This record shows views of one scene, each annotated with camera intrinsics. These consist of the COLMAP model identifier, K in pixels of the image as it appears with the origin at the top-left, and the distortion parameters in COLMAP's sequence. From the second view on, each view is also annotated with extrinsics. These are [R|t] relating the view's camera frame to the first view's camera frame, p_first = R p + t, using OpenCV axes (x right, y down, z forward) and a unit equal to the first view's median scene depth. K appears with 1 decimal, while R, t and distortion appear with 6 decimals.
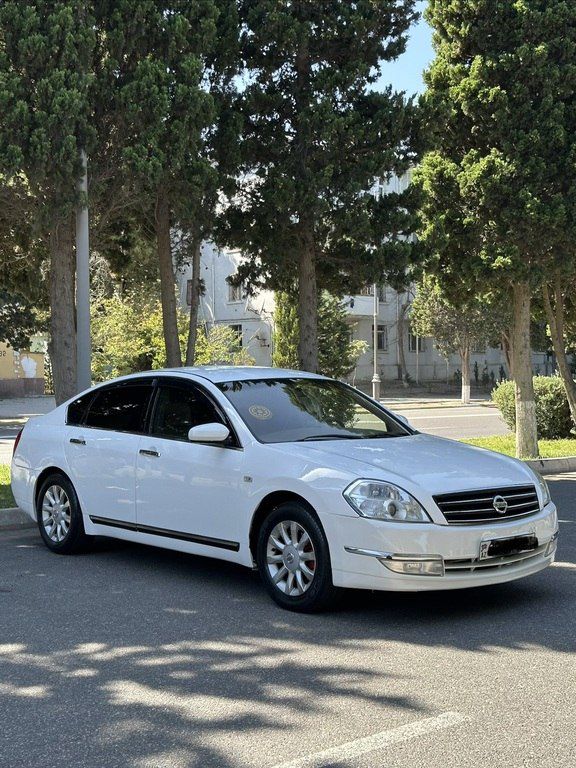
lens RADIAL K [[1086.1, 0, 288.2], [0, 1086.1, 384.0], [0, 0, 1]] dist [0.127322, 0.000000]
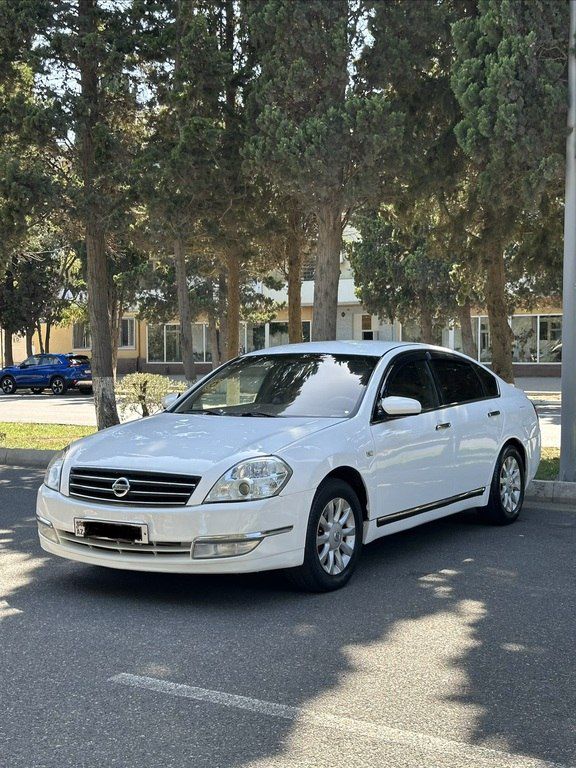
lens RADIAL K [[1086.1, 0, 290.3], [0, 1086.1, 400.9], [0, 0, 1]] dist [0.127322, 0.000000]
pose [[0.289900, 0.046278, -0.955937, 0.830914], [-0.008974, 0.998918, 0.045637, -0.006488], [0.957015, -0.004651, 0.290002, 0.633317]]
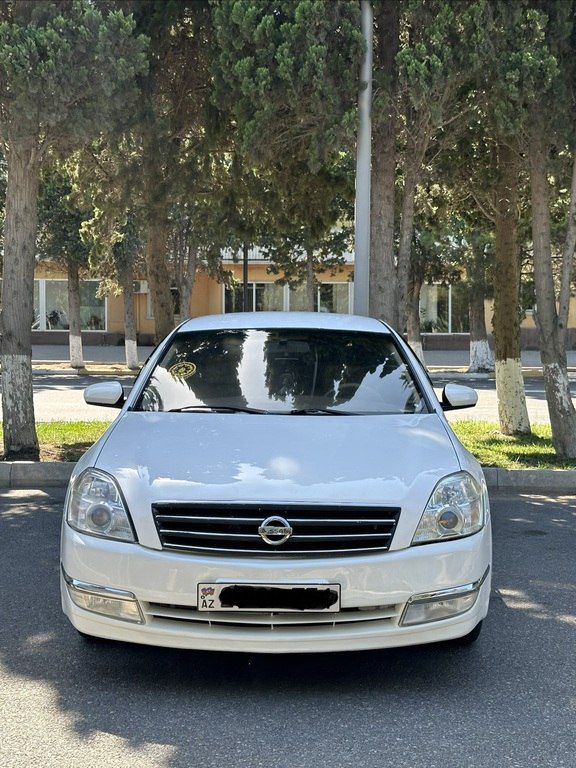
lens RADIAL K [[1086.1, 0, 290.0], [0, 1086.1, 390.3], [0, 0, 1]] dist [0.127322, 0.000000]
pose [[0.748859, 0.055638, -0.660390, 0.448832], [-0.021886, 0.998002, 0.059265, -0.006469], [0.662368, -0.029928, 0.748581, 0.390488]]
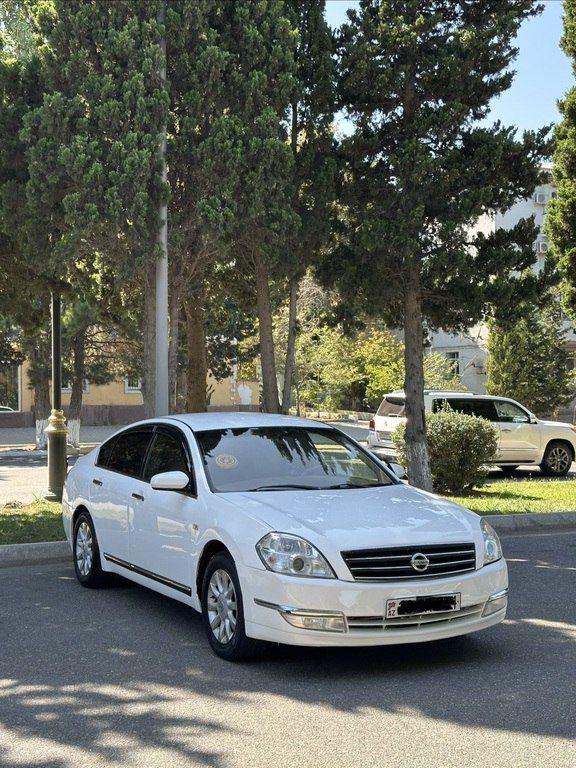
lens RADIAL K [[1086.1, 0, 288.5], [0, 1086.1, 381.3], [0, 0, 1]] dist [0.127322, 0.000000]
pose [[0.973190, 0.003240, -0.229982, 0.223361], [-0.008831, 0.999690, -0.023285, -0.022069], [0.229835, 0.024692, 0.972916, 0.001869]]
